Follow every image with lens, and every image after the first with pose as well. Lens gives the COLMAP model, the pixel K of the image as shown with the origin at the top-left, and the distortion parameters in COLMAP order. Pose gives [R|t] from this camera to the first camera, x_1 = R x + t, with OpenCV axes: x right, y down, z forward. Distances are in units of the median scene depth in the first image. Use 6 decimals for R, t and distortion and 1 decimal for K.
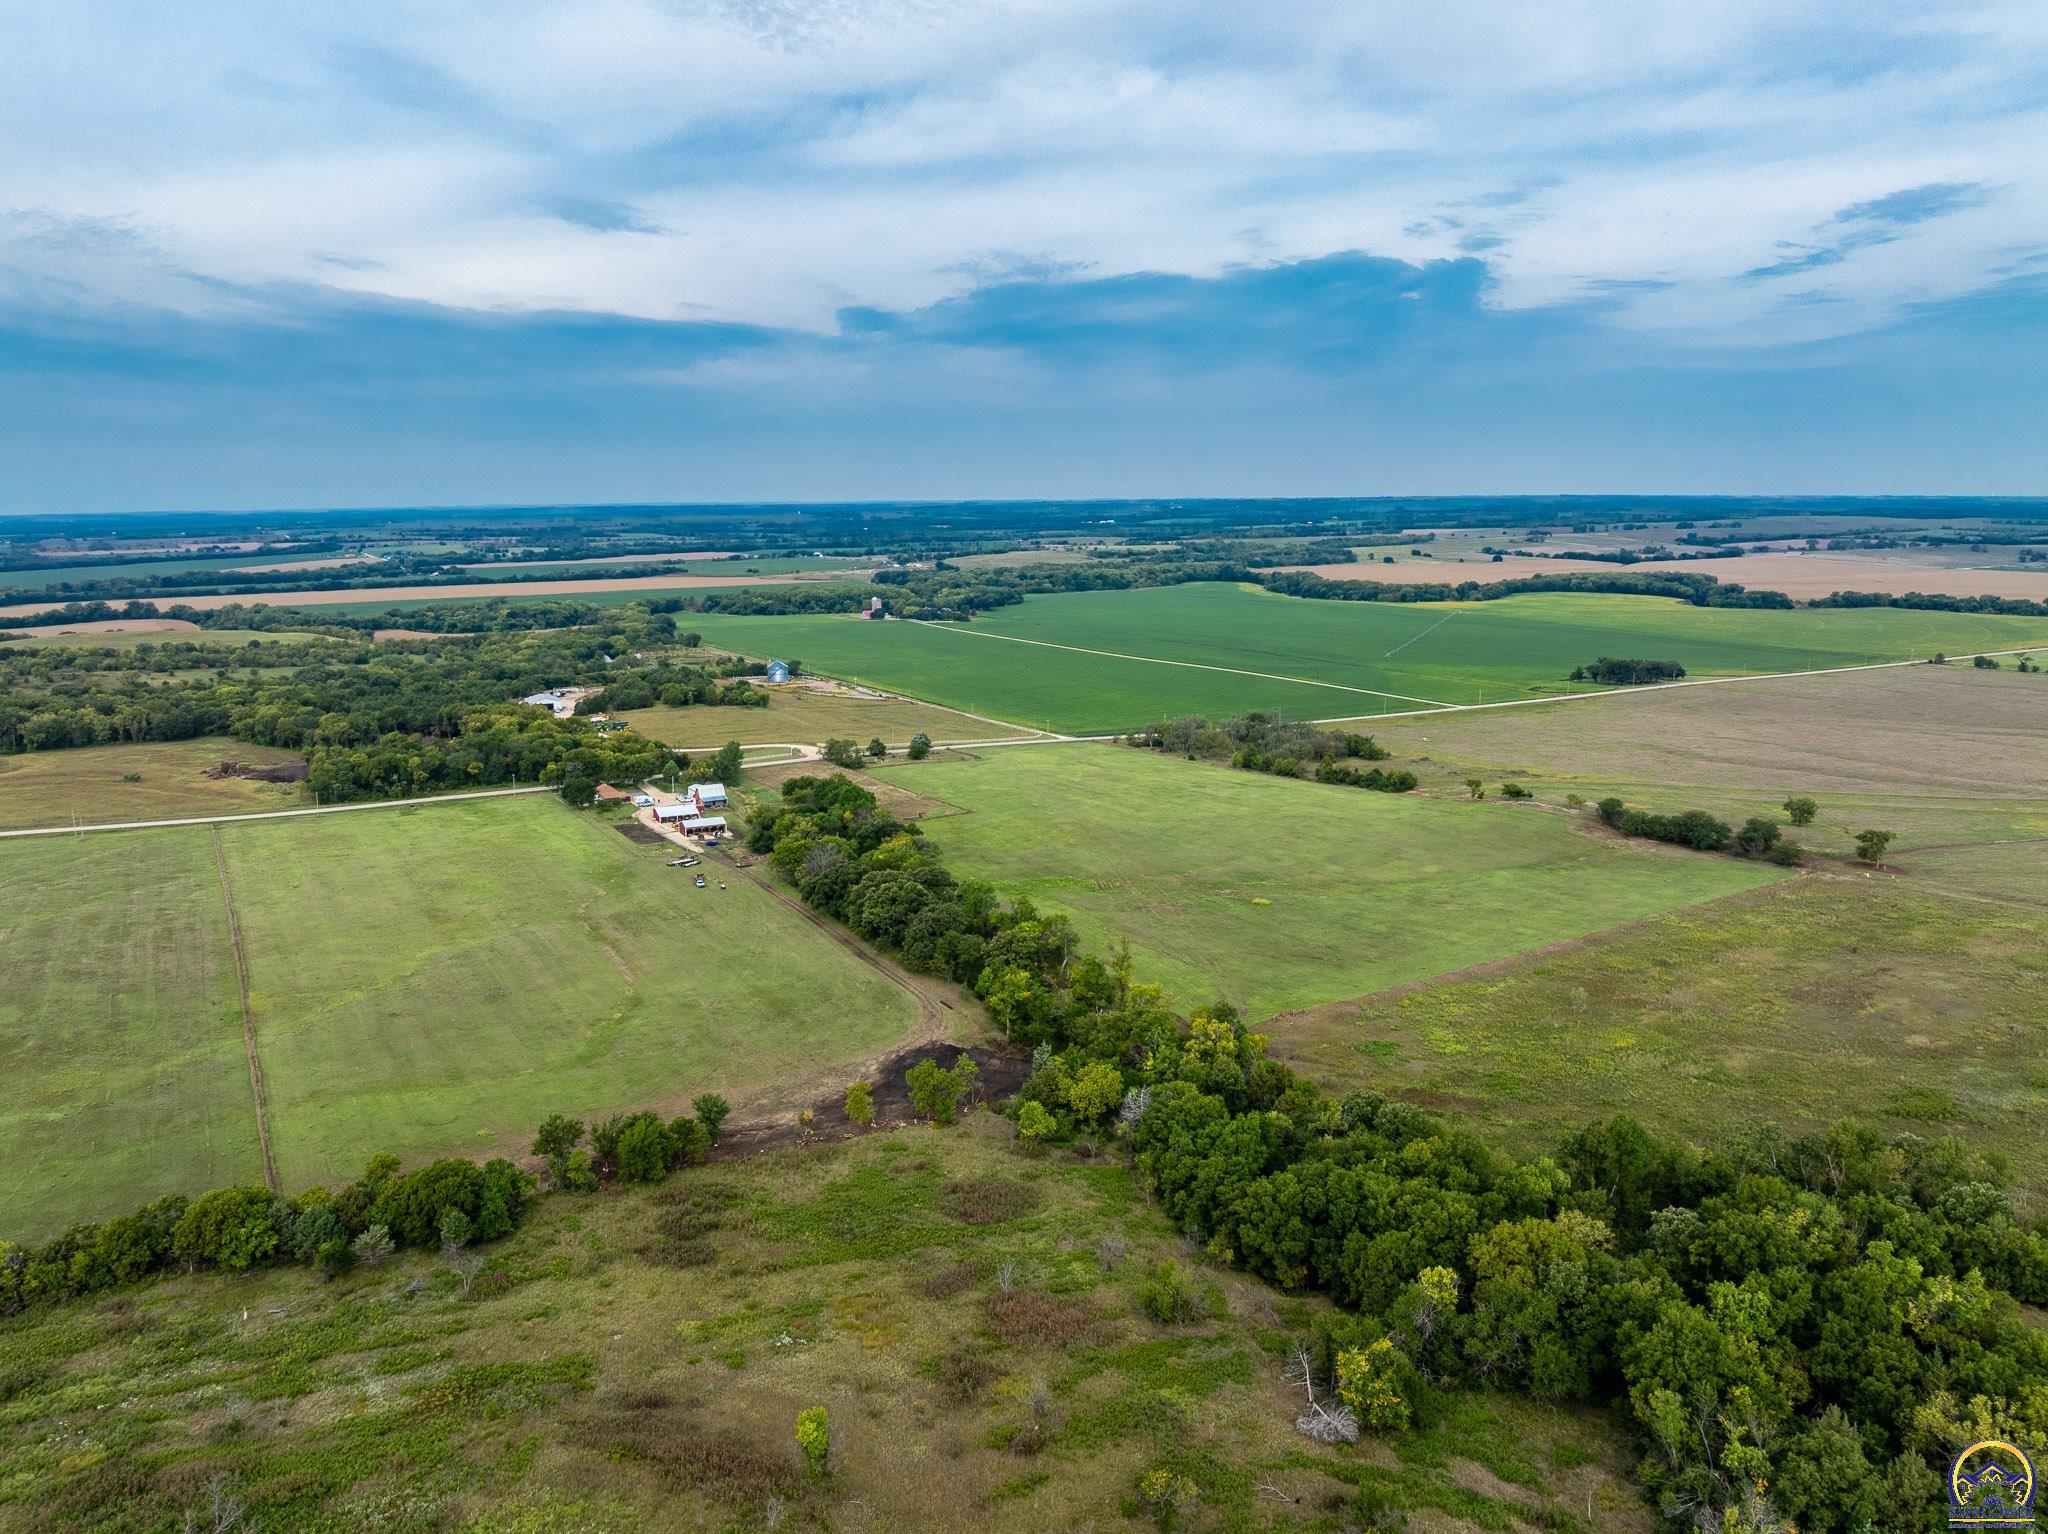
lens RADIAL K [[1441.2, 0, 1016.0], [0, 1441.2, 923.1], [0, 0, 1]] dist [-0.026451, -0.009461]
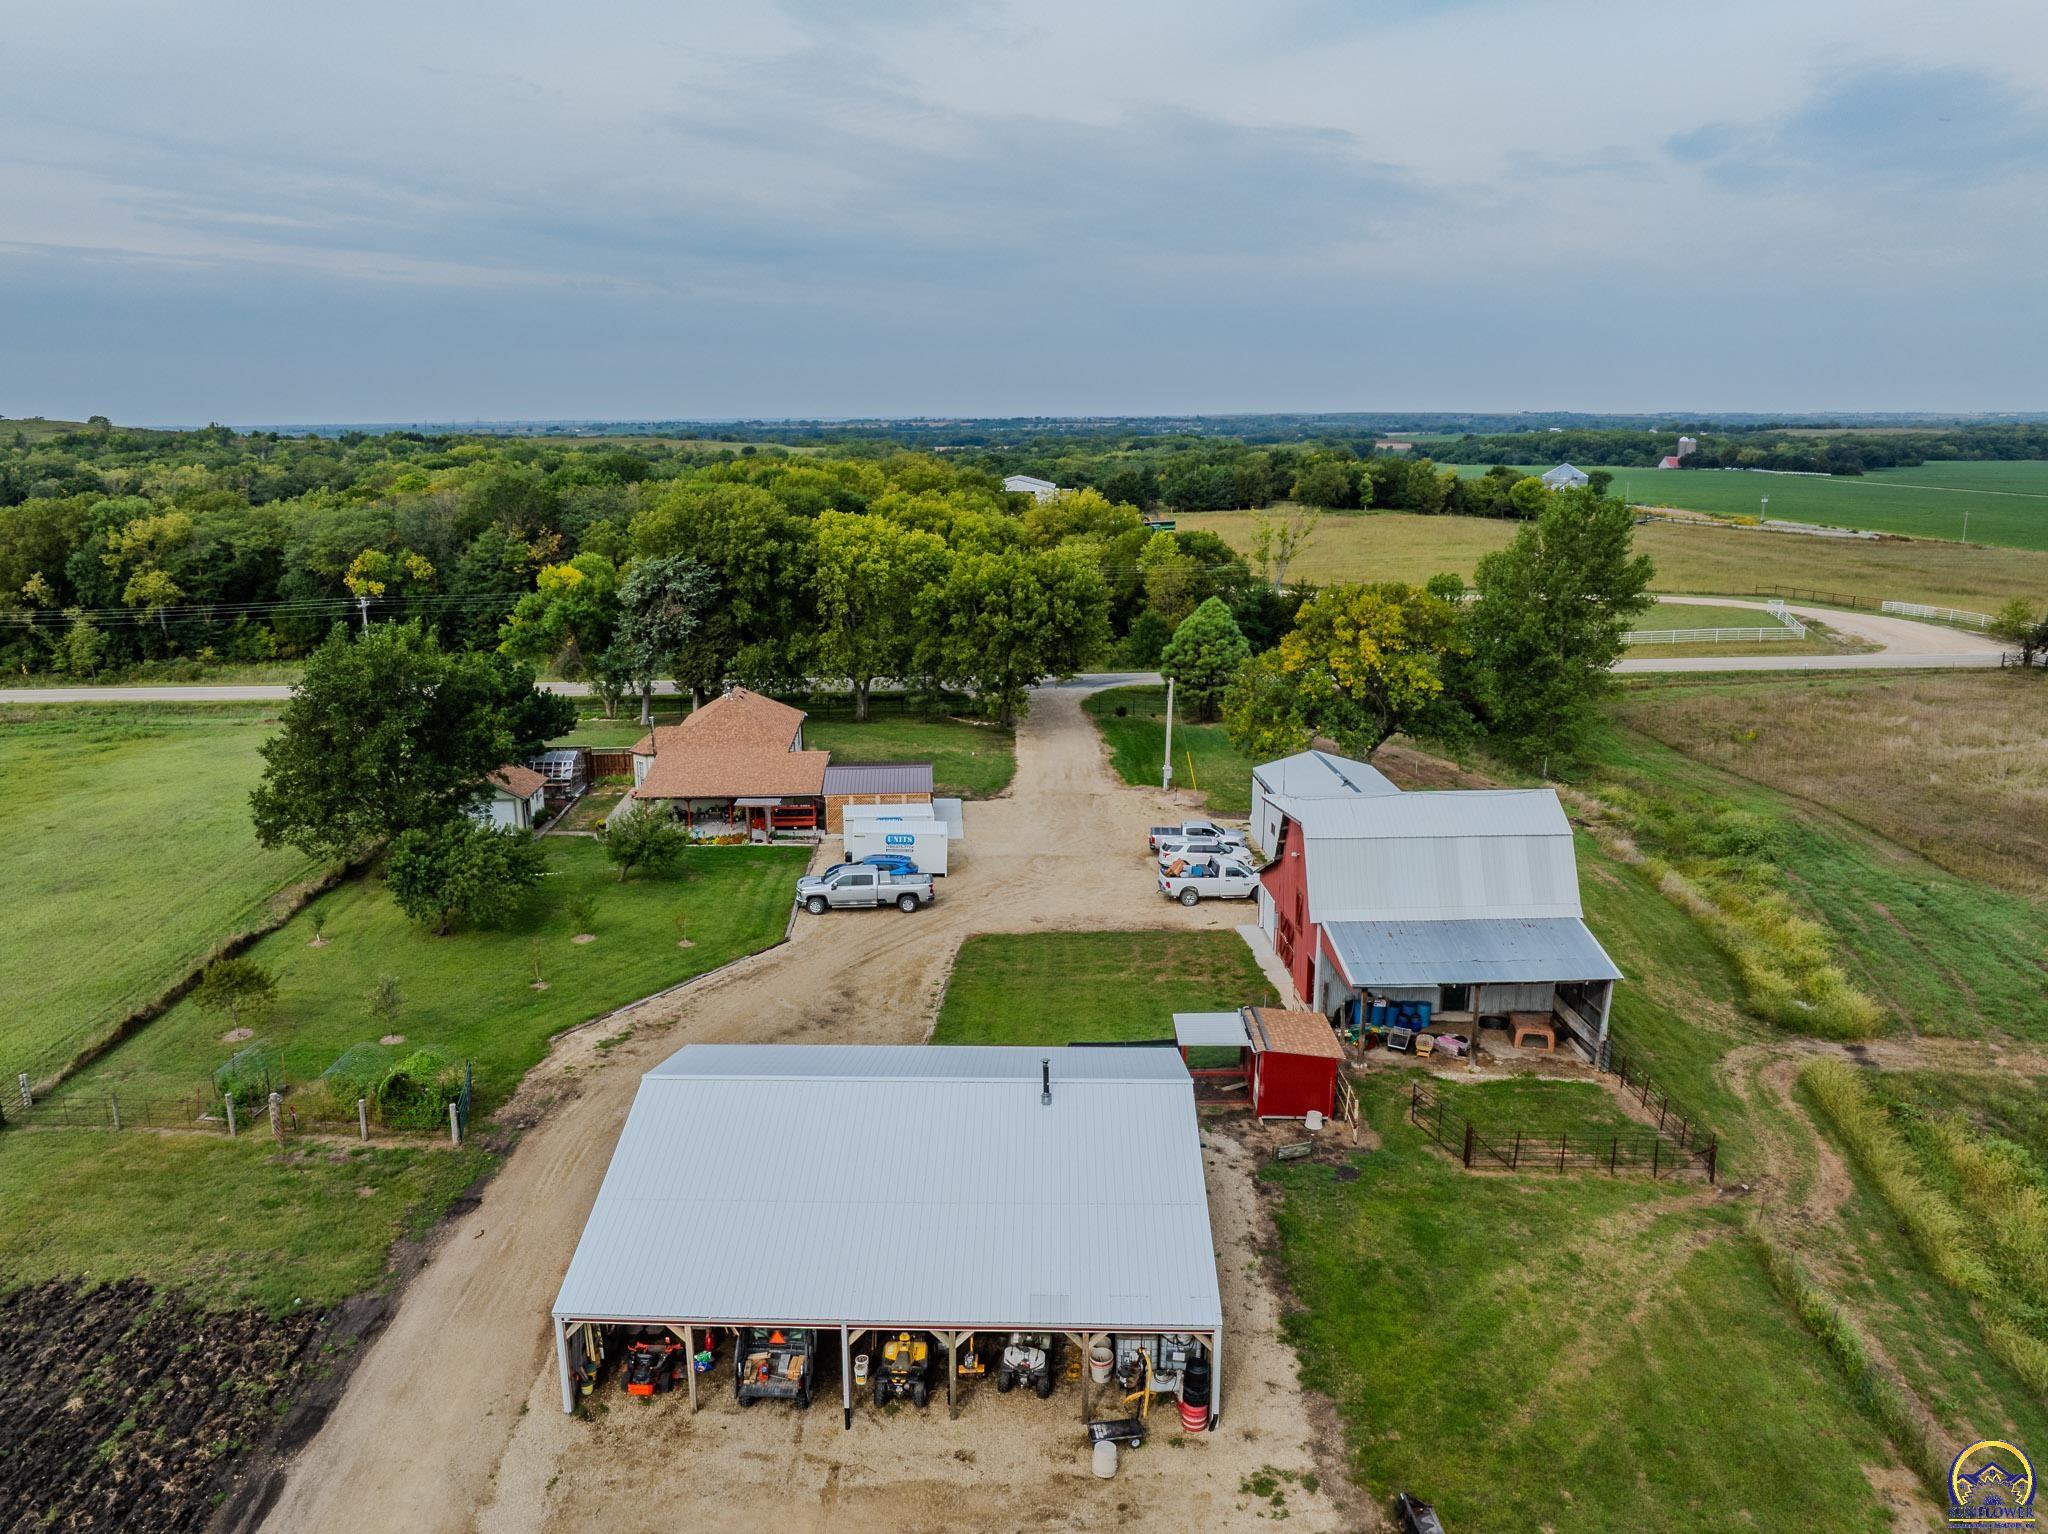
lens RADIAL K [[1443.2, 0, 1007.7], [0, 1443.2, 795.3], [0, 0, 1]] dist [-0.029036, -0.018928]
pose [[0.892350, 0.116549, -0.436037, -0.066275], [-0.130533, 0.991442, -0.002132, -0.031002], [0.432056, 0.058819, 0.899926, 0.303552]]
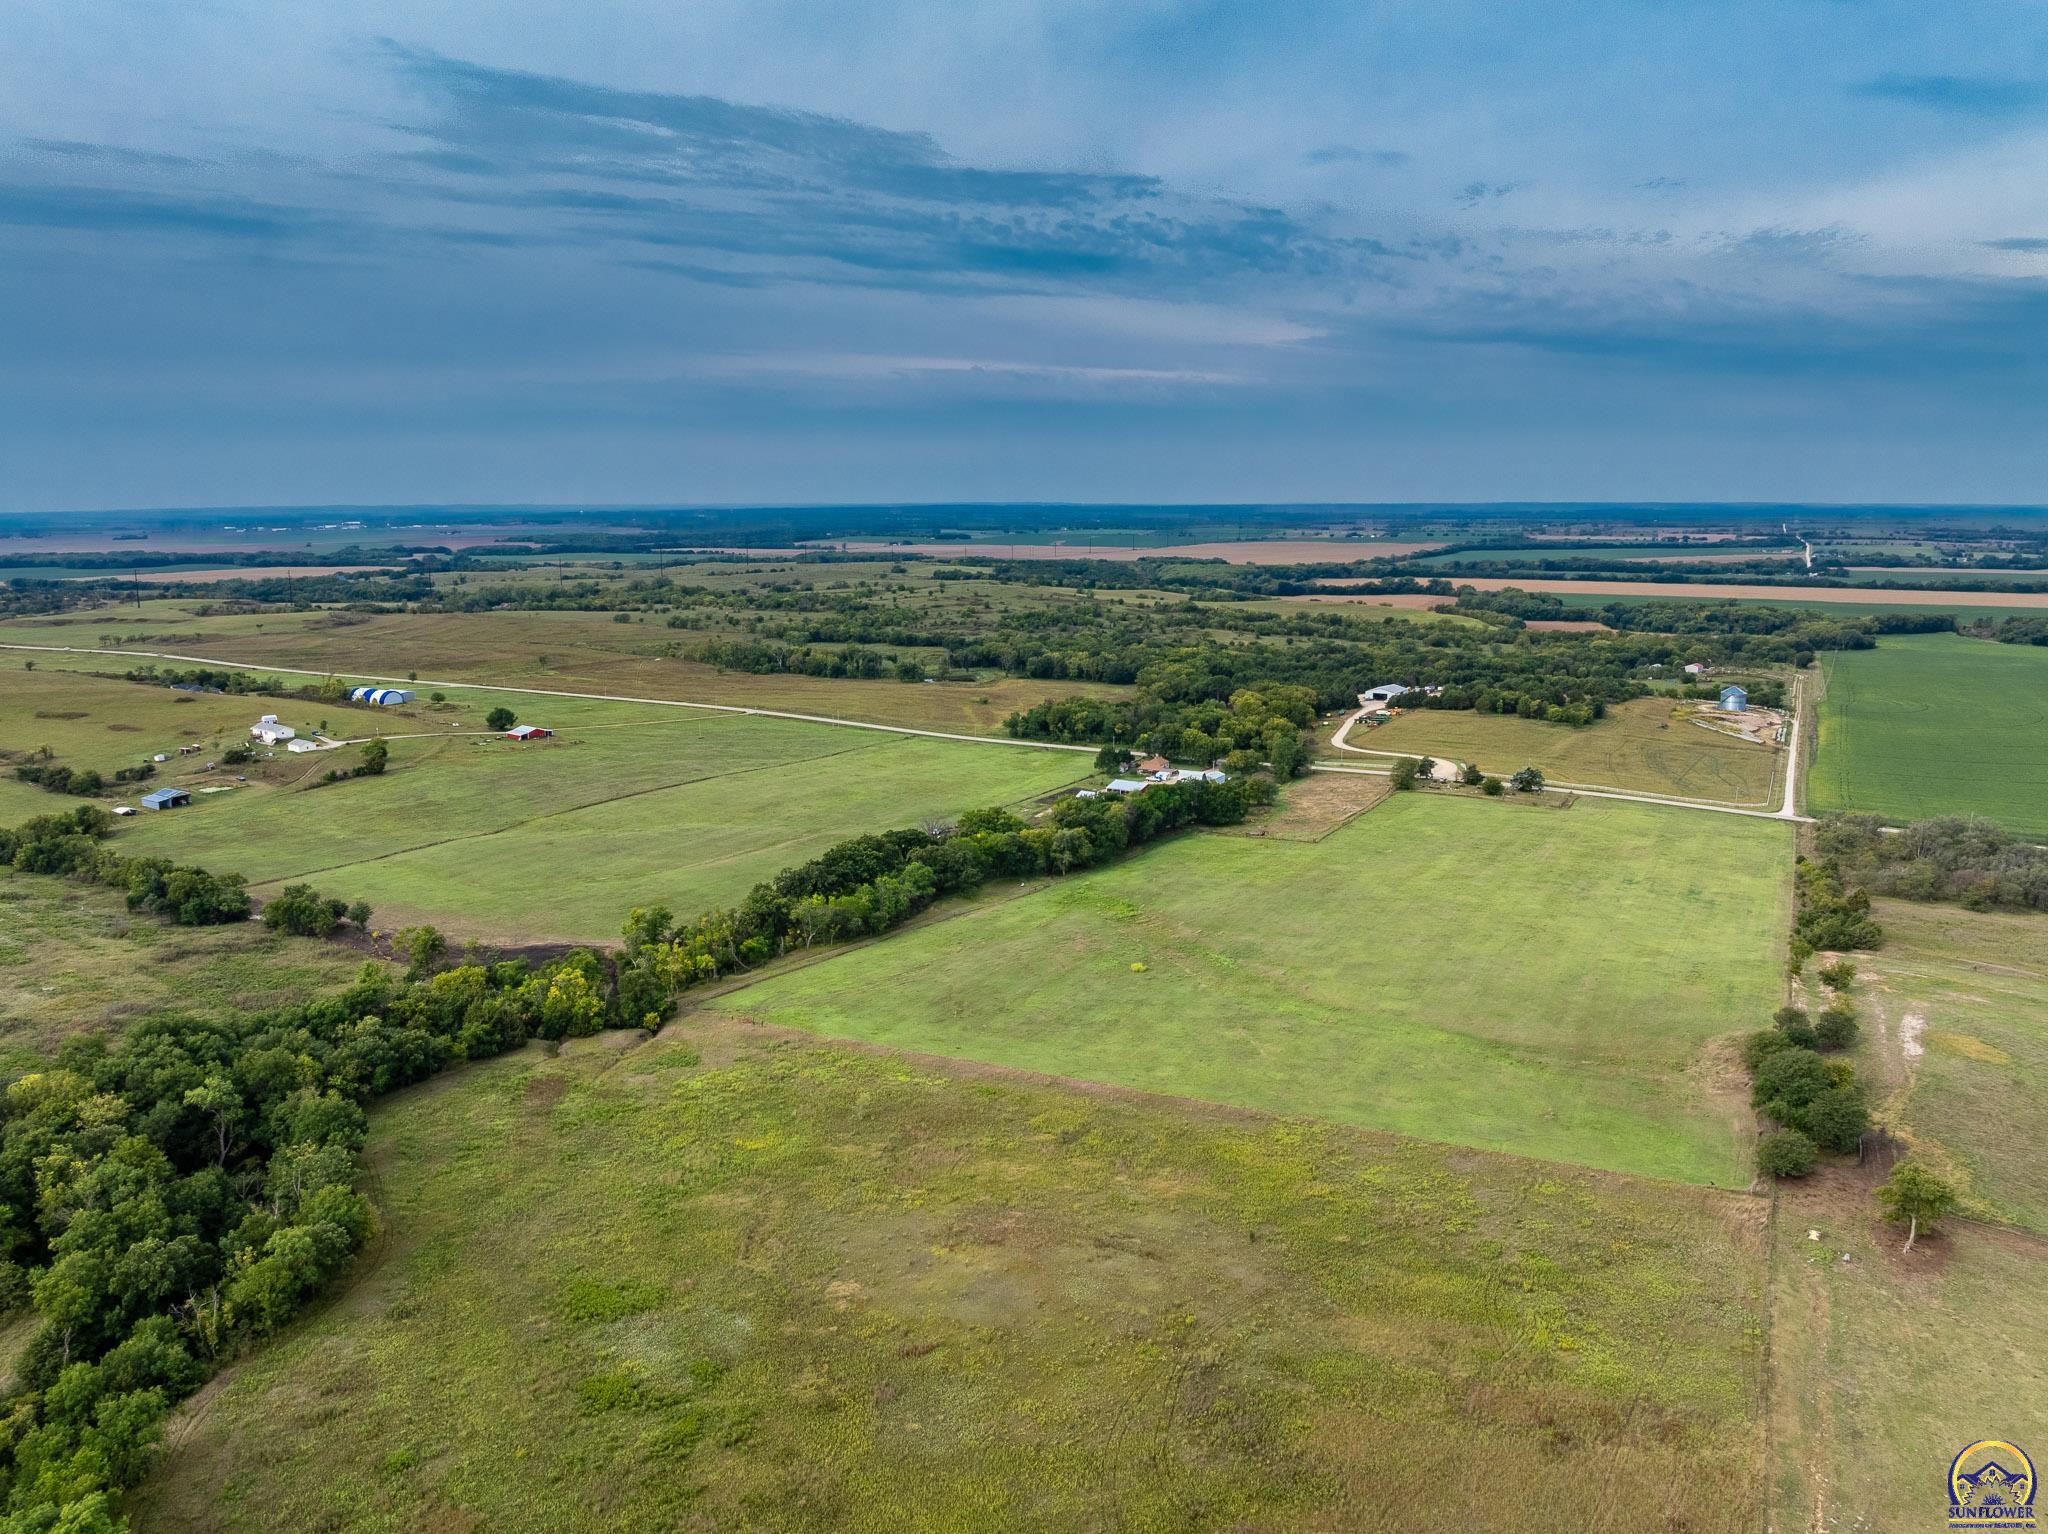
lens RADIAL K [[1478.4, 0, 976.4], [0, 1478.4, 769.1], [0, 0, 1]] dist [-0.054690, -0.003167]
pose [[0.506619, 0.158945, -0.847392, 0.204018], [-0.242811, 0.969381, 0.036660, -0.033260], [0.827272, 0.187183, 0.529701, 0.104566]]
